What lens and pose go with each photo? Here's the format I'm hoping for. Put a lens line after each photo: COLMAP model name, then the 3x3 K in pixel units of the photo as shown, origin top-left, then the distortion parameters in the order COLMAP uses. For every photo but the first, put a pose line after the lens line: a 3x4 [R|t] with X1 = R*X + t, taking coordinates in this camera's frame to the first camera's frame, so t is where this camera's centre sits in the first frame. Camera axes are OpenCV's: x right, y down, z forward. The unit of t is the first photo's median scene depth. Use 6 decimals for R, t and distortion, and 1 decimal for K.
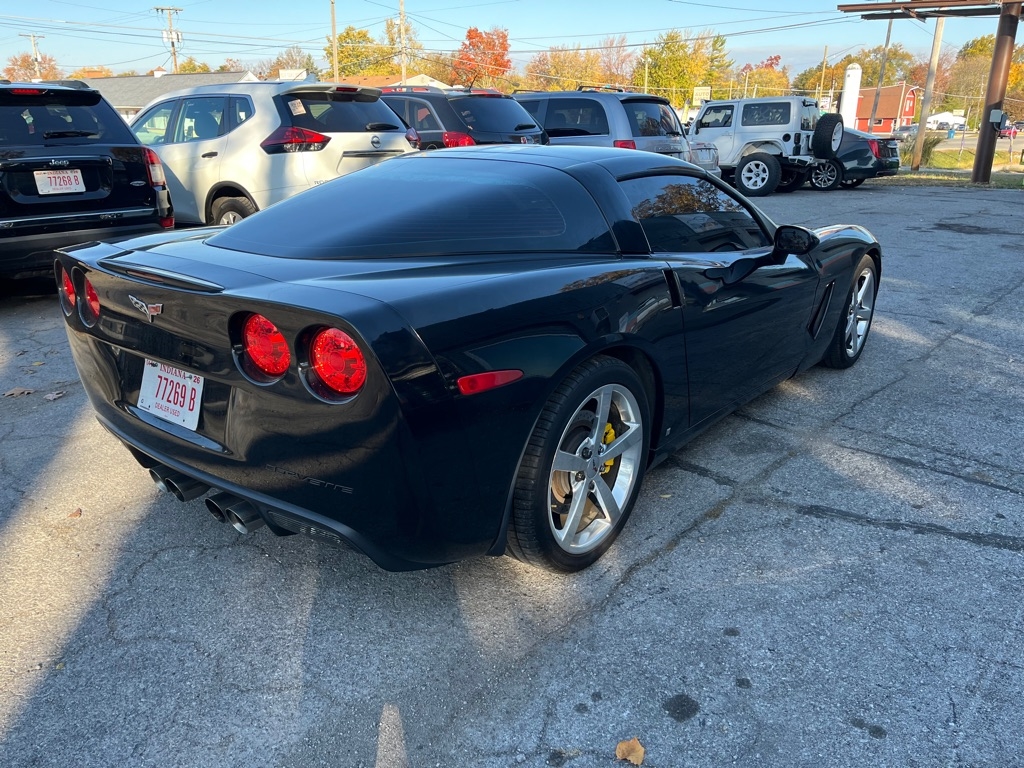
lens RADIAL K [[772.5, 0, 511.6], [0, 772.5, 374.0], [0, 0, 1]] dist [0.092689, -0.123738]
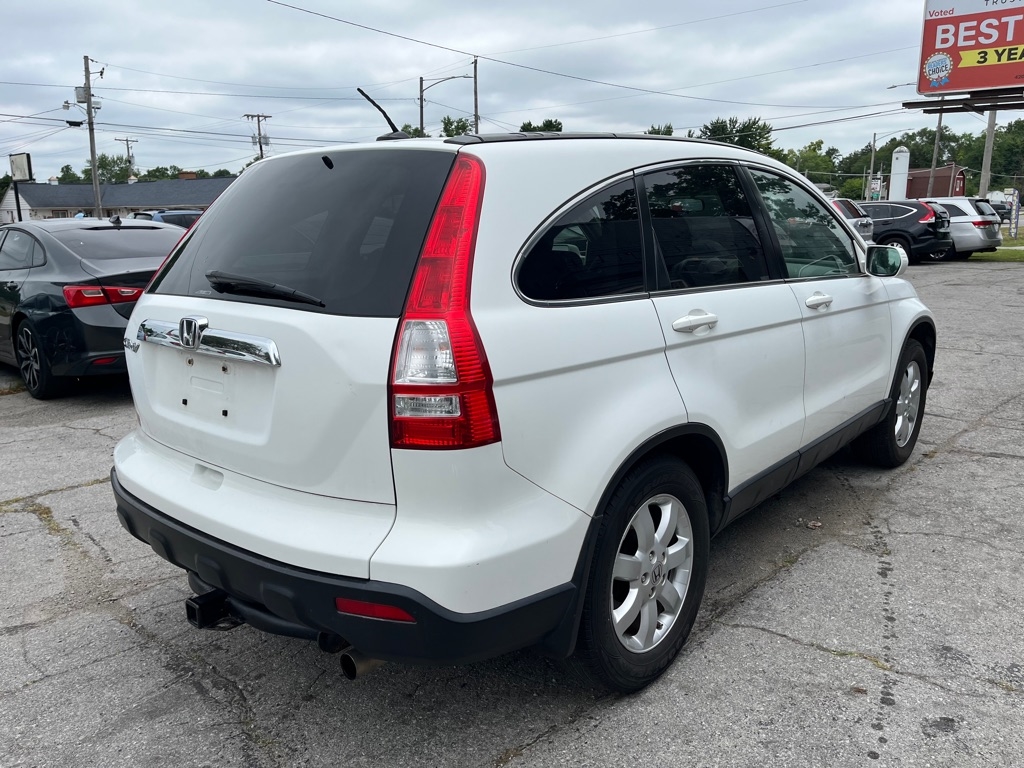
lens RADIAL K [[772.5, 0, 515.7], [0, 772.5, 386.0], [0, 0, 1]] dist [0.092689, -0.123738]
pose [[0.998517, -0.008464, -0.053780, -0.119477], [0.003631, 0.995995, -0.089337, 0.042020], [0.054320, 0.089009, 0.994548, -0.158639]]
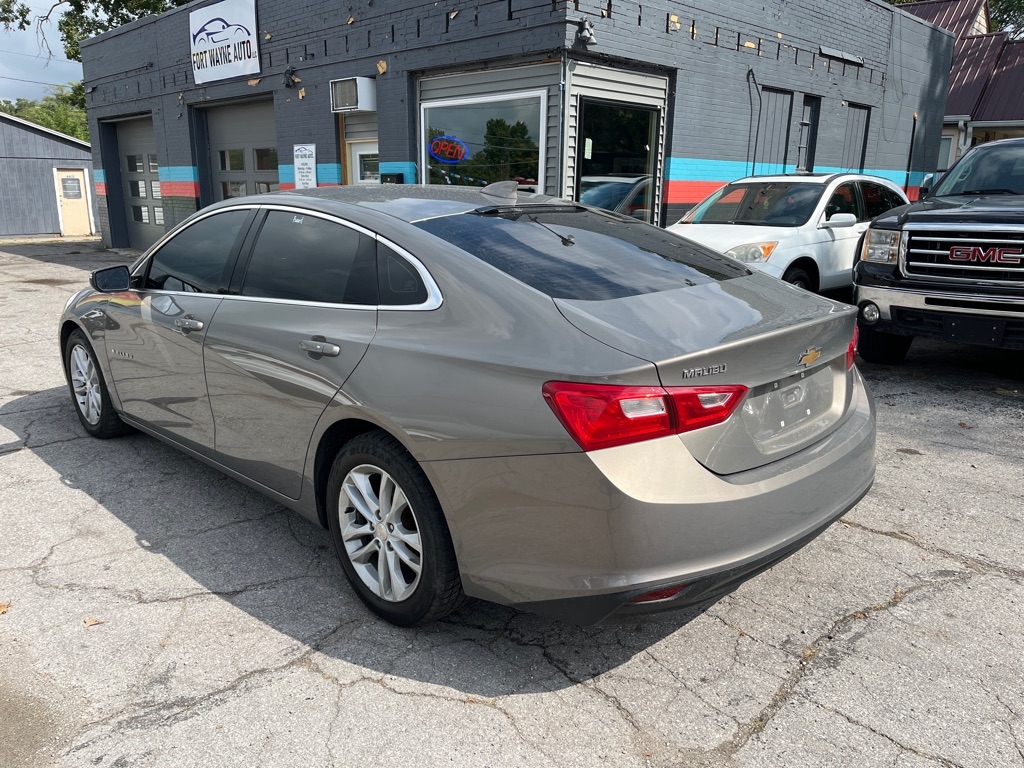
lens RADIAL K [[772.5, 0, 509.3], [0, 772.5, 385.4], [0, 0, 1]] dist [0.092689, -0.123738]
pose [[0.084036, -0.244134, 0.966093, -0.416846], [0.299747, 0.930812, 0.209145, -0.038992], [-0.950310, 0.272008, 0.151400, 0.087596]]
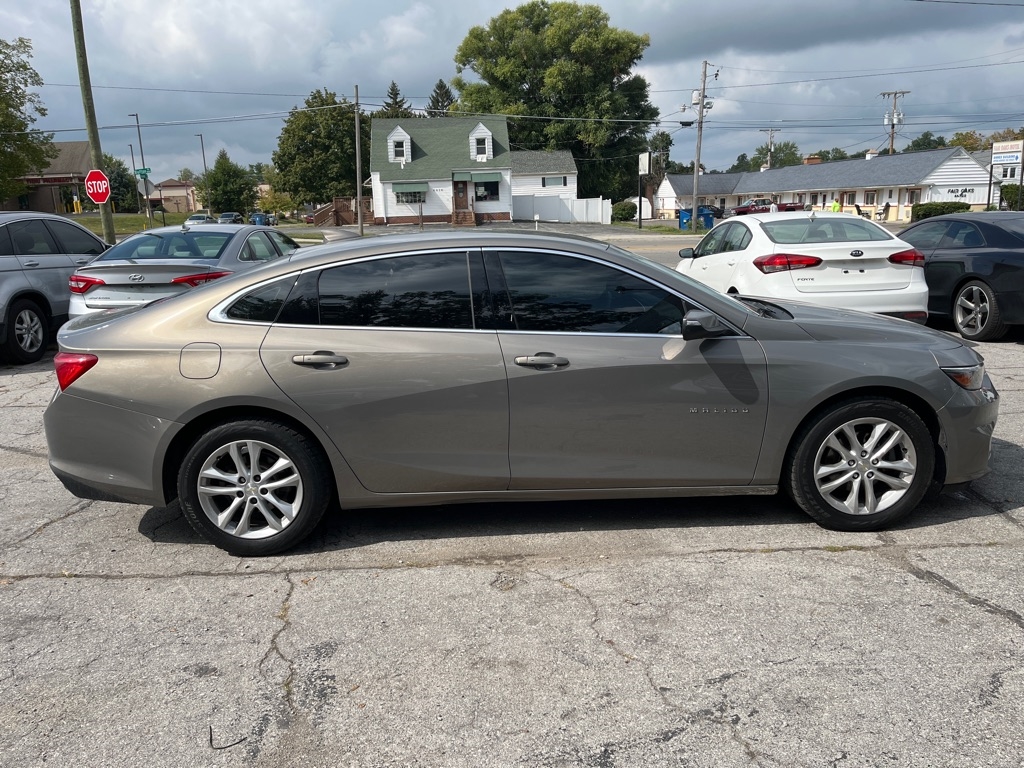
lens RADIAL K [[772.5, 0, 513.8], [0, 772.5, 378.1], [0, 0, 1]] dist [0.092689, -0.123738]
pose [[0.667417, 0.135486, -0.732255, 0.192179], [-0.196598, 0.980482, 0.002224, 0.001424], [0.718264, 0.142475, 0.681027, -0.067291]]
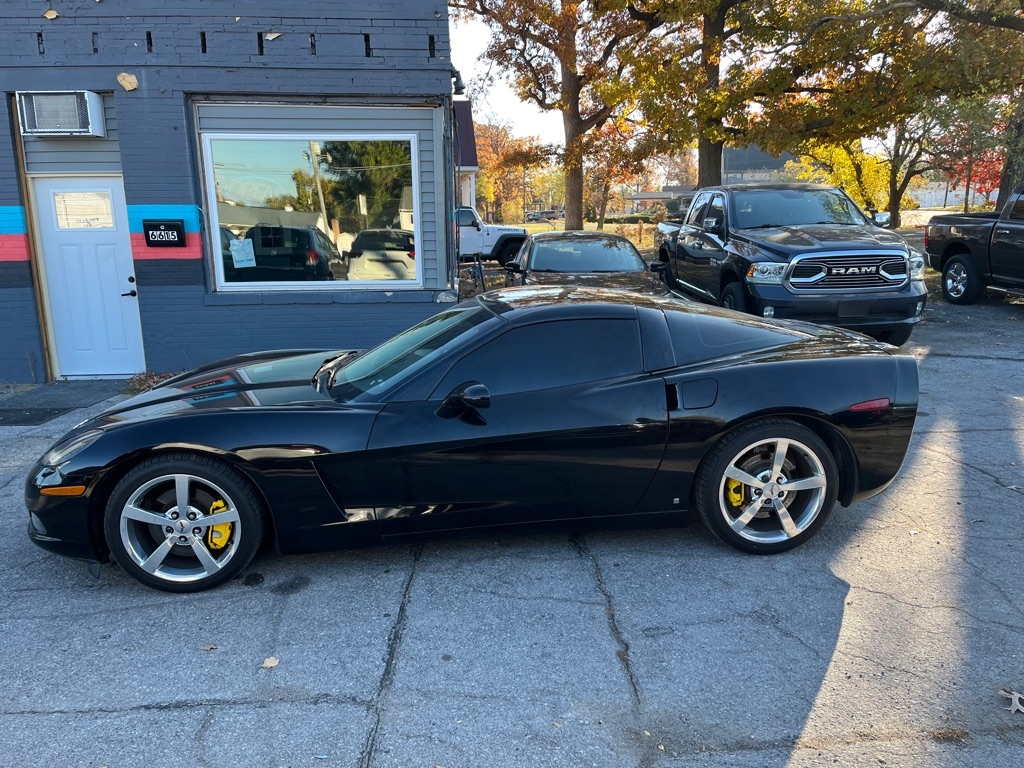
lens RADIAL K [[772.5, 0, 519.5], [0, 772.5, 387.7], [0, 0, 1]] dist [0.092689, -0.123738]
pose [[-0.709607, -0.144879, 0.689542, -0.238211], [0.227677, 0.878985, 0.418985, -0.198983], [-0.666799, 0.454308, -0.590748, 0.531371]]
